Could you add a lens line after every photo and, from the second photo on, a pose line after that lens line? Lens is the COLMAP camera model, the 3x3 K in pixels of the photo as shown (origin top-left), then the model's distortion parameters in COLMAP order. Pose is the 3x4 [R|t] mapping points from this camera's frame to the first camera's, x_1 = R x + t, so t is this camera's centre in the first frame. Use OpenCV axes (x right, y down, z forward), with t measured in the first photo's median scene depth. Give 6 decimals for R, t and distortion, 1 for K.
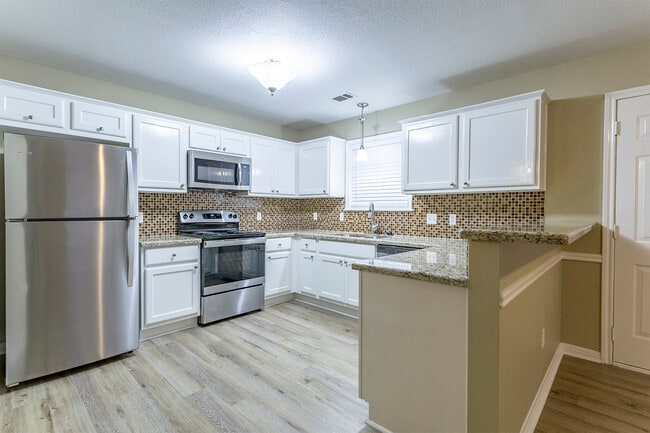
lens RADIAL K [[308.8, 0, 325.0], [0, 308.8, 216.5], [0, 0, 1]] dist [0.001494, 0.000428]
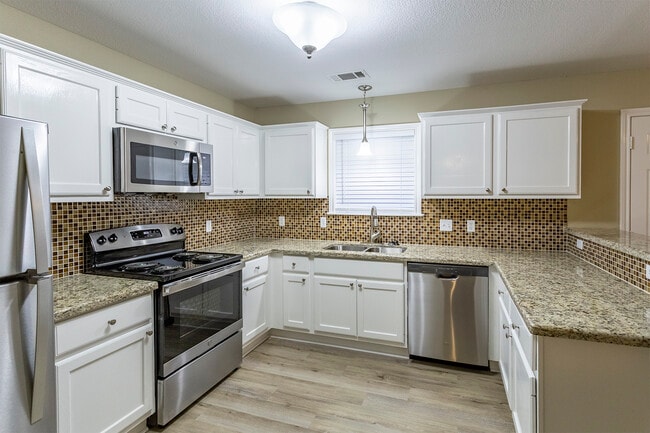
lens RADIAL K [[311.3, 0, 326.1], [0, 311.3, 197.9], [0, 0, 1]] dist [0.001268, 0.000321]
pose [[0.905816, -0.019604, 0.423217, -0.322868], [0.019372, 0.999801, 0.004851, -0.075700], [-0.423228, 0.003805, 0.906015, 0.297220]]
